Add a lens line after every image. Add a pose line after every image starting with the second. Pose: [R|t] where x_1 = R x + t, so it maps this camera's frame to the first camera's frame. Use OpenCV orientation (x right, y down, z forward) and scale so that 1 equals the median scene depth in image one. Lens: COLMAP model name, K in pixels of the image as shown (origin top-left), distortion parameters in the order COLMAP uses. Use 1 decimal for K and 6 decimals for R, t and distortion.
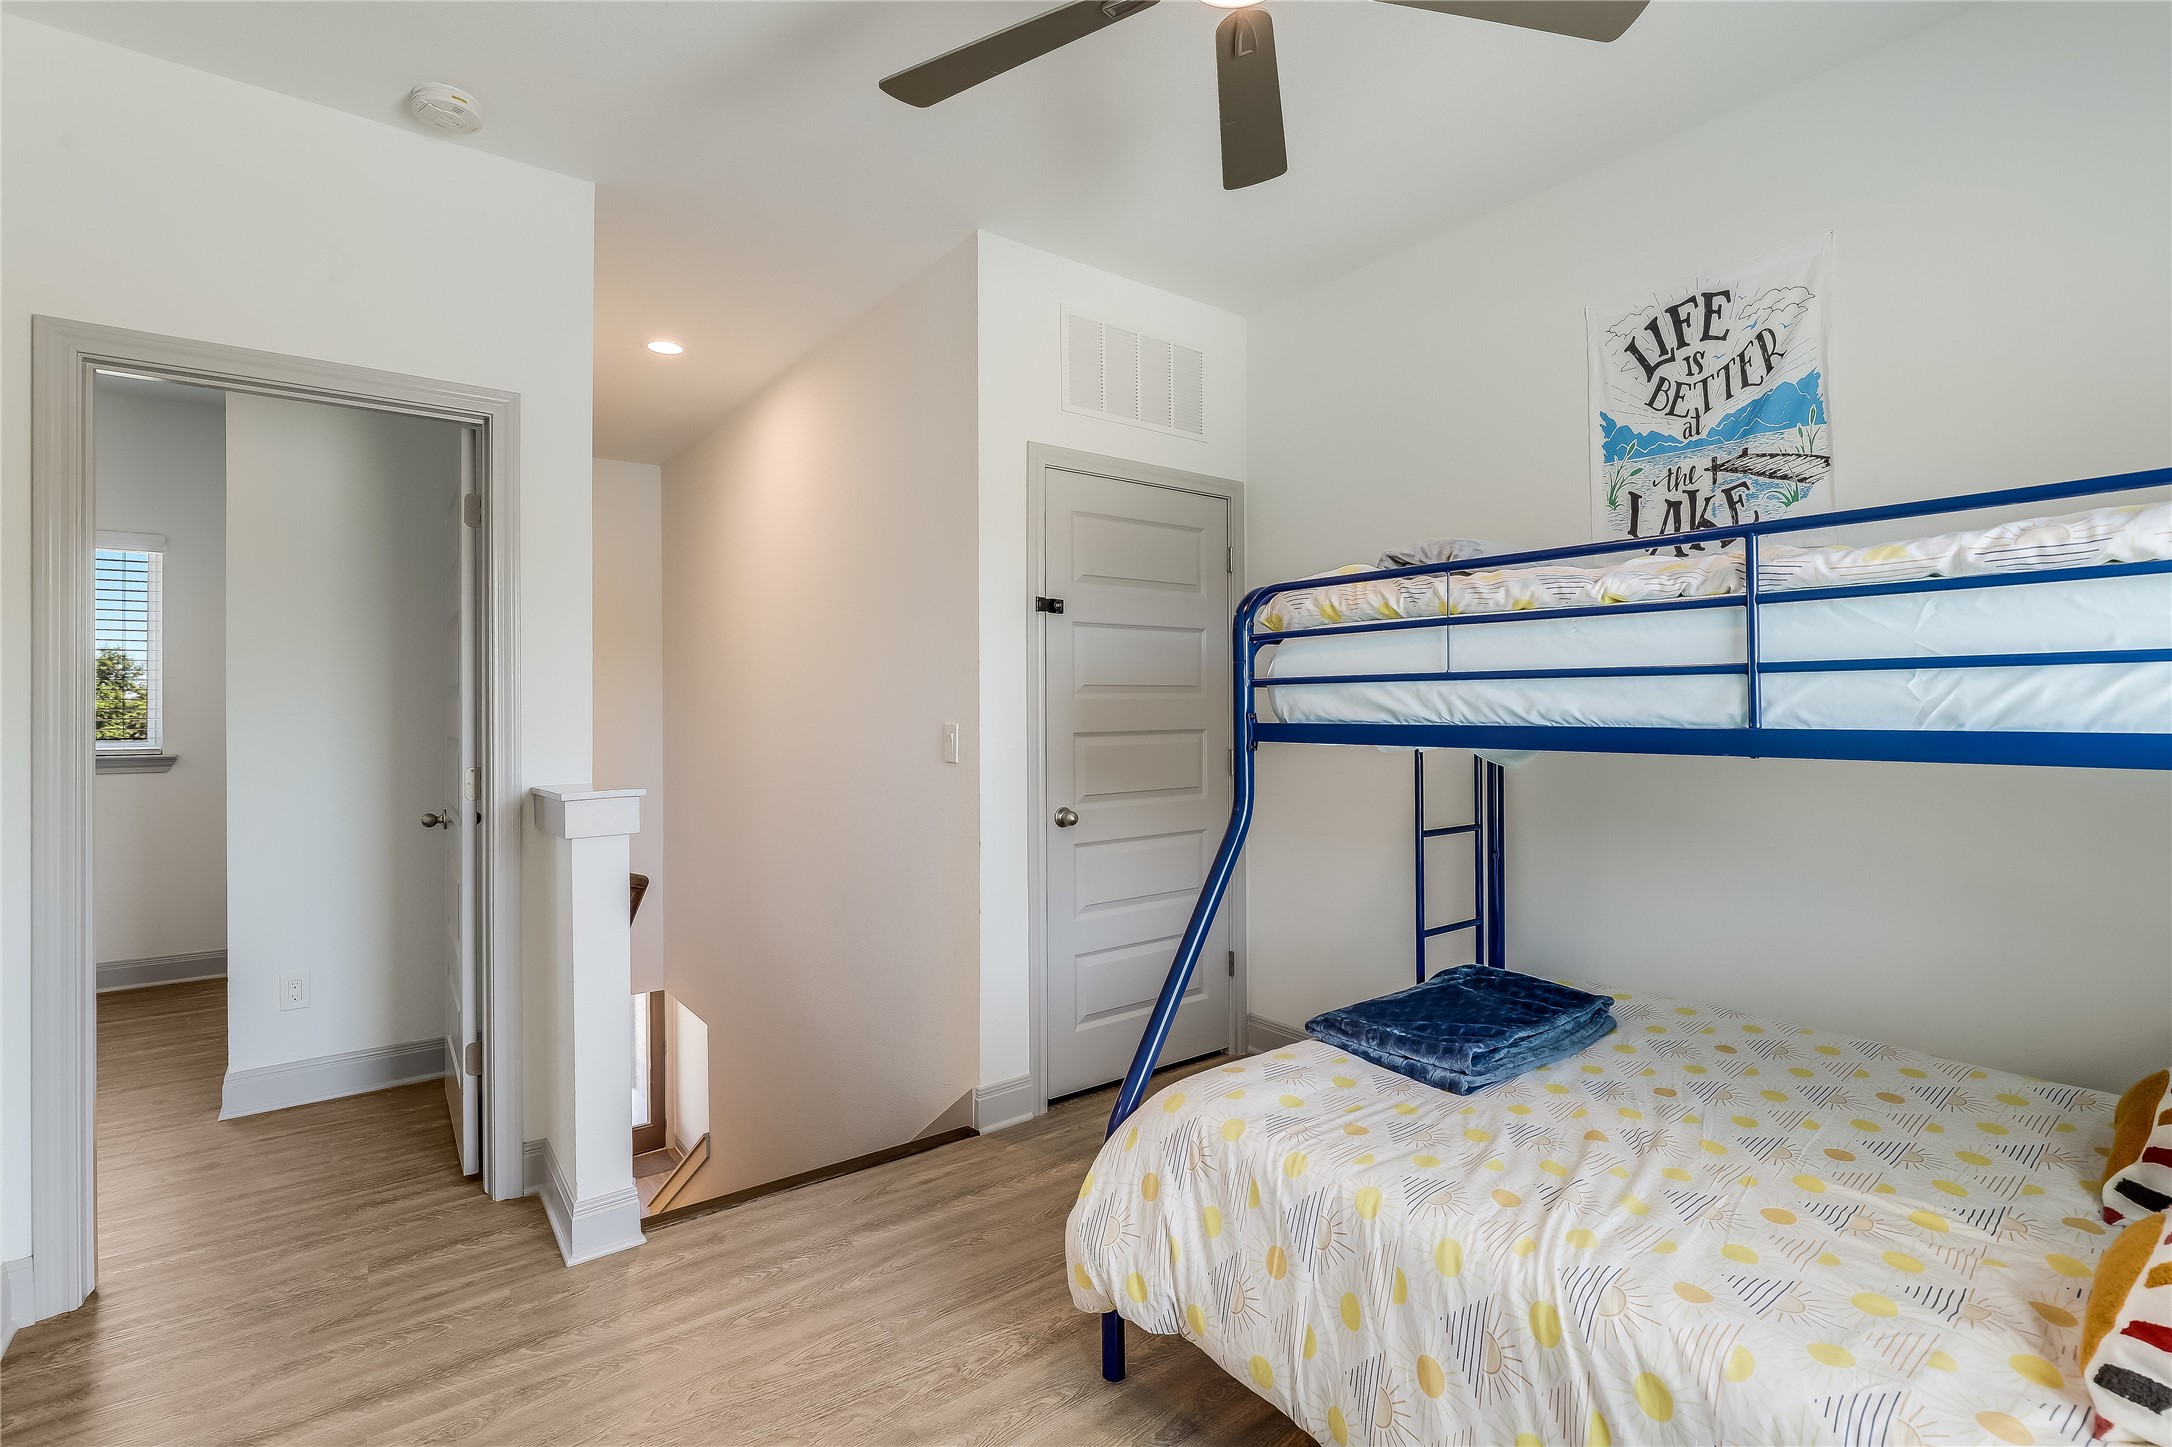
lens RADIAL K [[993.1, 0, 1087.5], [0, 993.1, 715.4], [0, 0, 1]] dist [-0.023830, -0.000114]
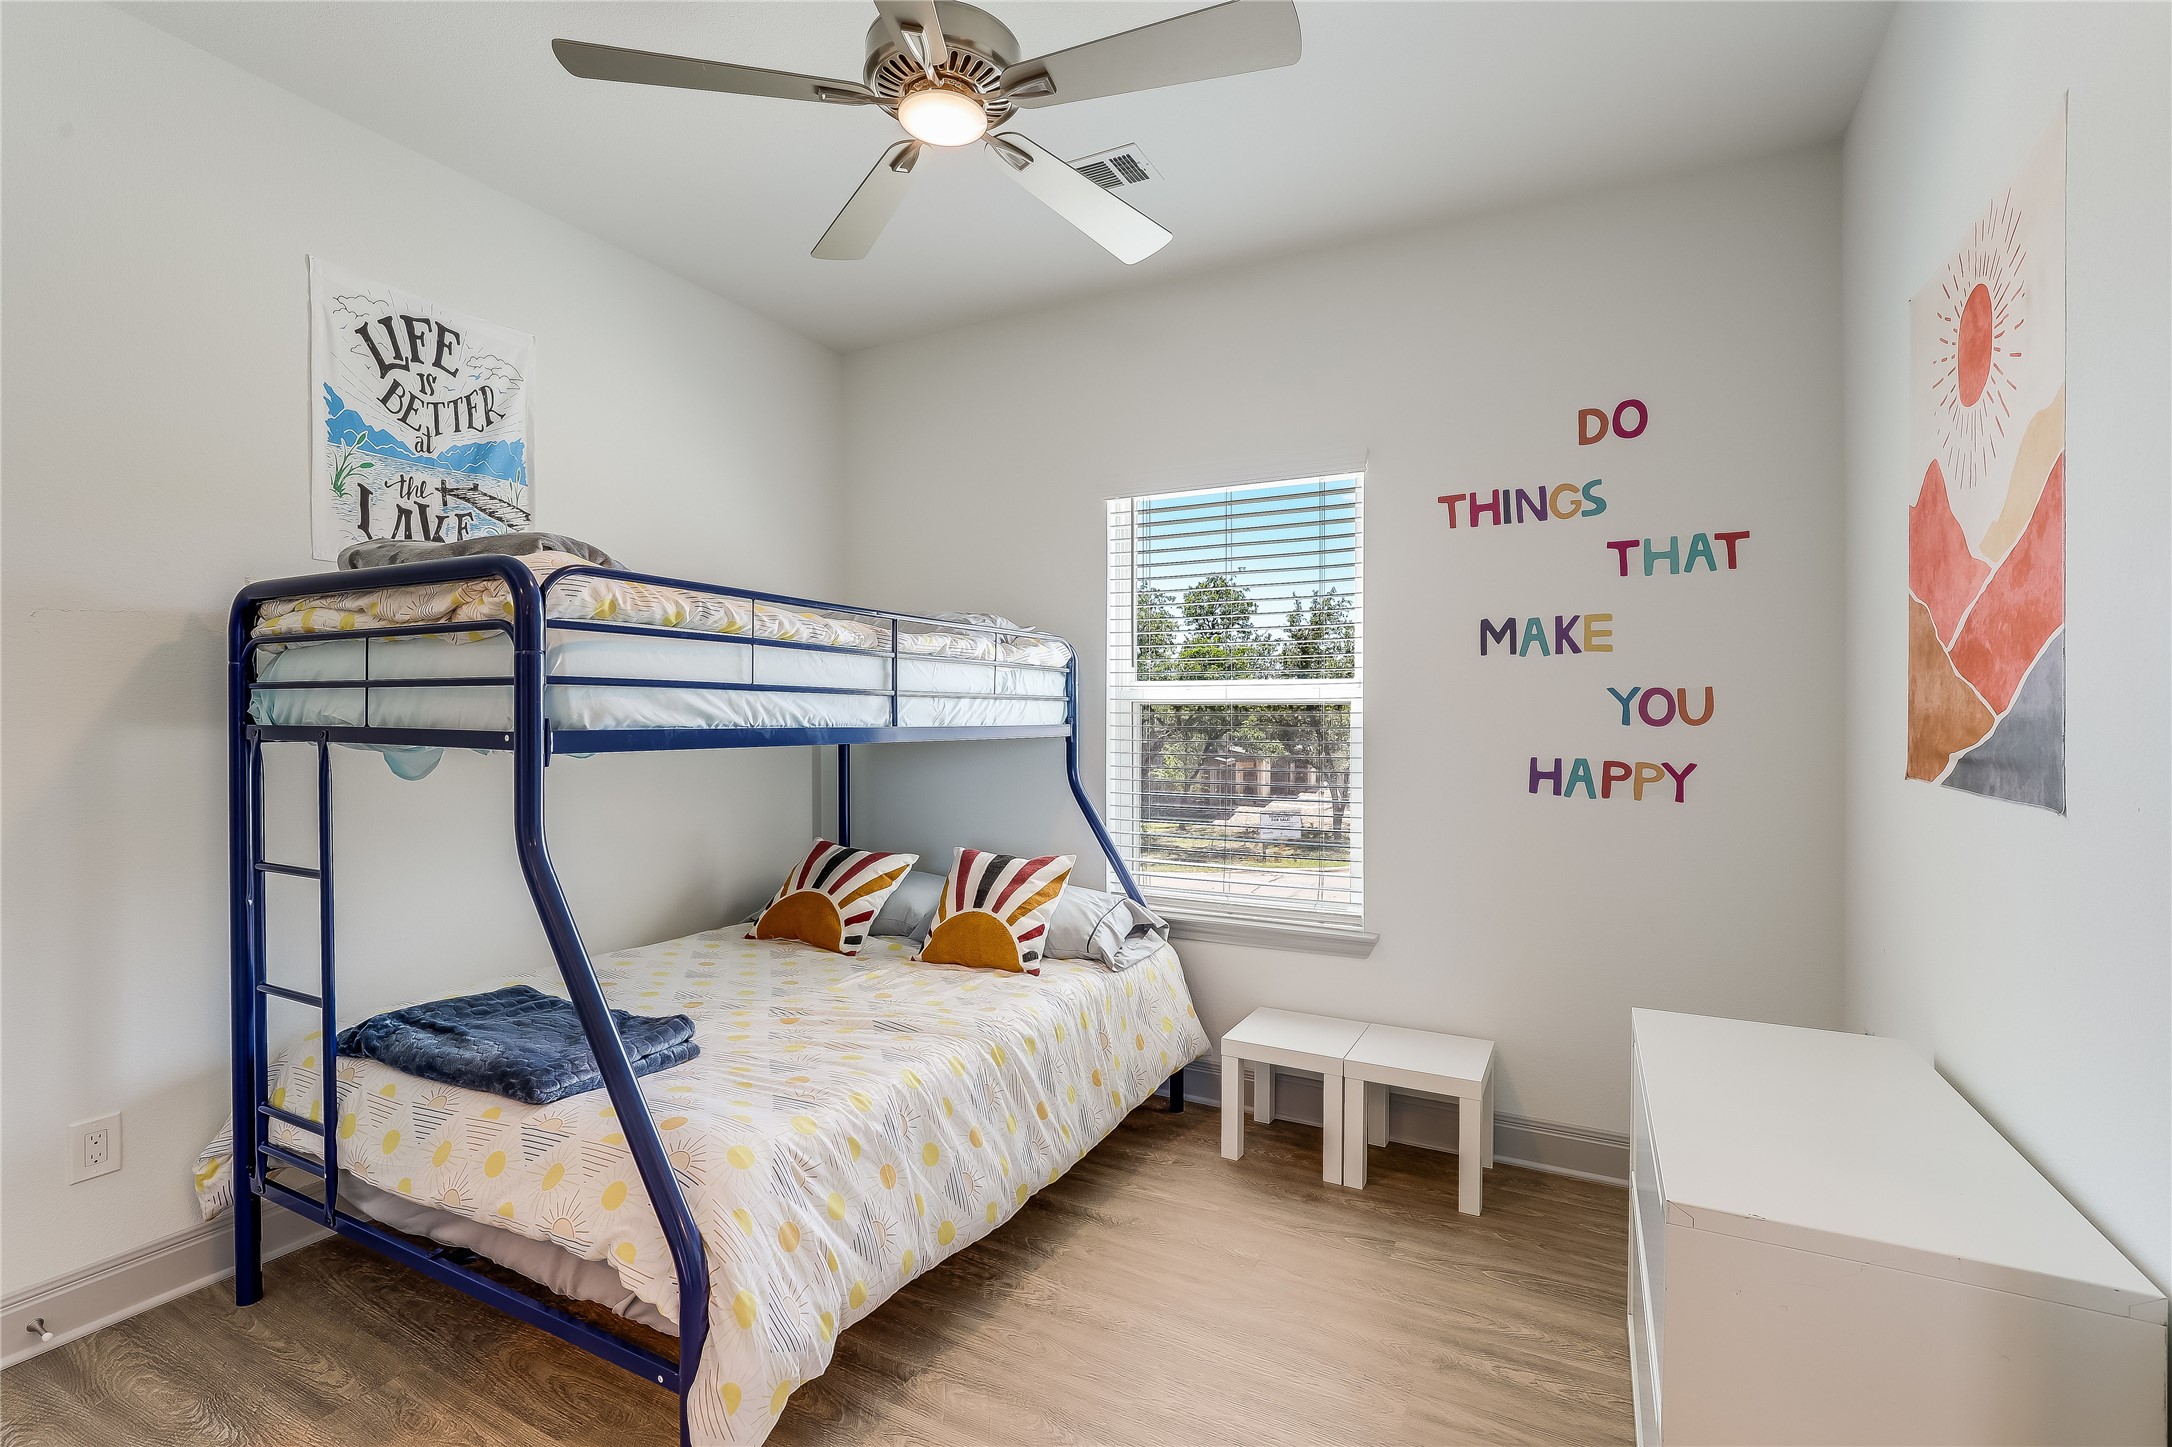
lens RADIAL K [[993.1, 0, 1085.8], [0, 993.1, 721.1], [0, 0, 1]] dist [-0.023830, -0.000114]
pose [[-0.429451, -0.003250, 0.903084, -0.635855], [0.003046, 0.999983, 0.005047, -0.002552], [-0.903085, 0.004919, -0.429434, 0.828612]]
